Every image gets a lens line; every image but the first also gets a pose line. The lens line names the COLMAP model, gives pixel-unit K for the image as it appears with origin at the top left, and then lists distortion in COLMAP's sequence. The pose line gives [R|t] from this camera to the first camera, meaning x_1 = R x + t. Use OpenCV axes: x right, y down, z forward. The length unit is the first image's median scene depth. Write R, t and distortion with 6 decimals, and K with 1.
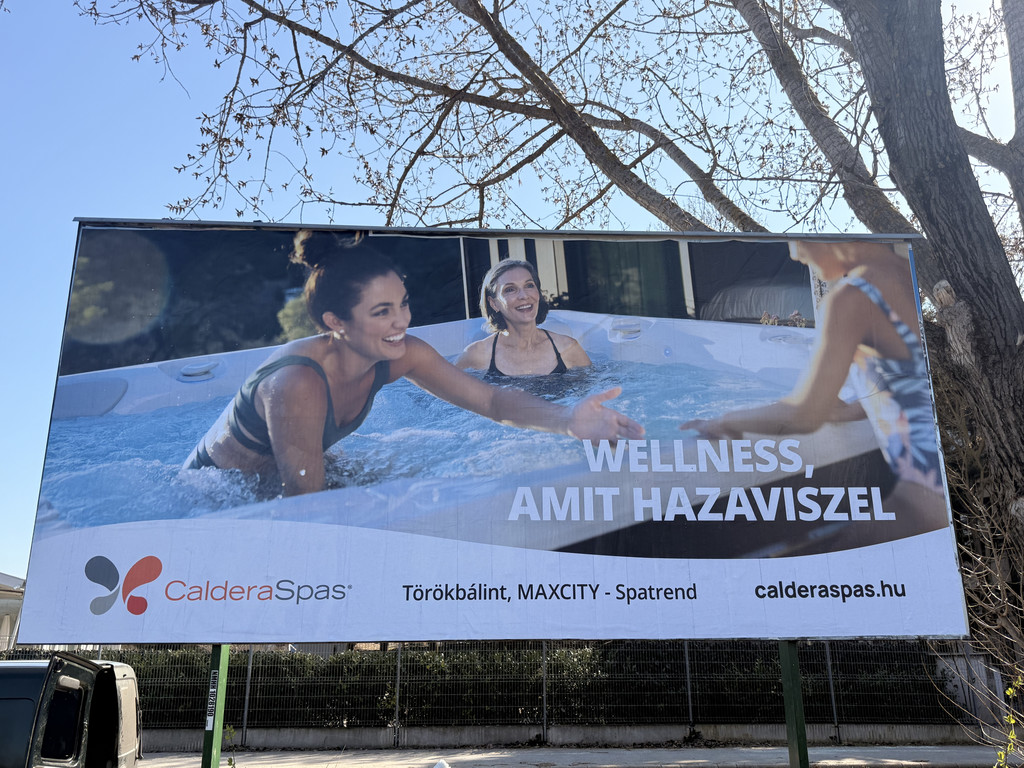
lens RADIAL K [[844.4, 0, 517.7], [0, 844.4, 392.4], [0, 0, 1]] dist [0.070699, -0.107484]
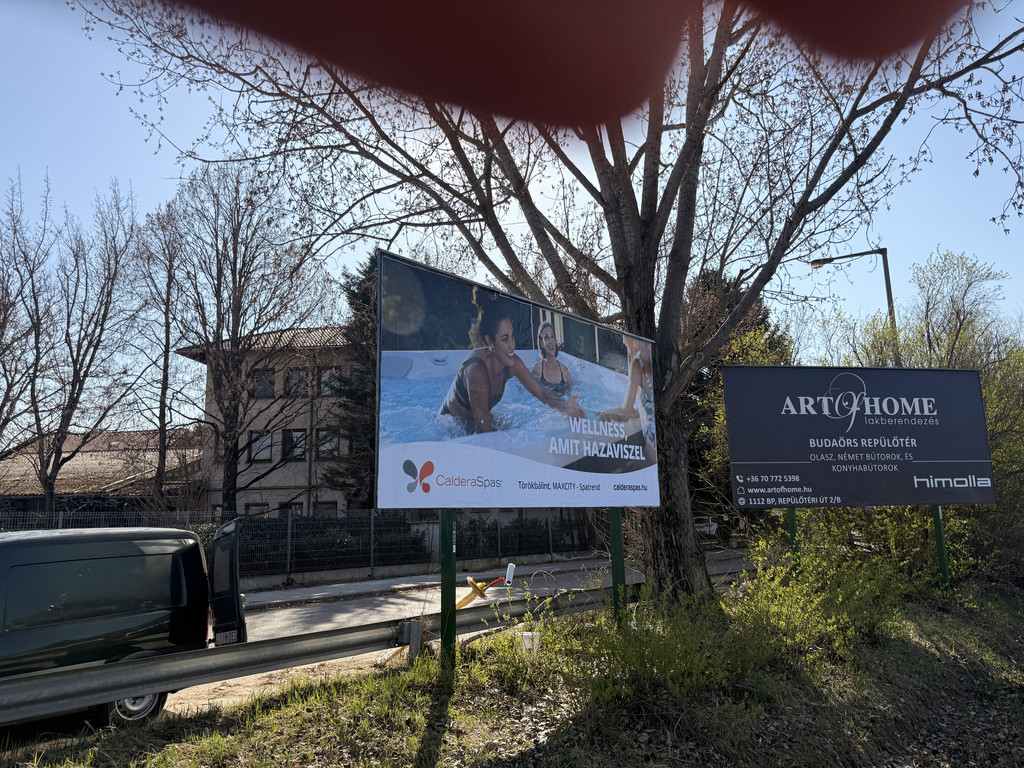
lens RADIAL K [[712.0, 0, 512.0], [0, 712.0, 384.0], [0, 0, 1]] dist [0.090993, -0.131952]
pose [[0.693485, 0.122495, 0.709981, -1.109482], [-0.190022, 0.981646, 0.016241, -0.022044], [-0.694961, -0.146174, 0.704033, -0.130732]]
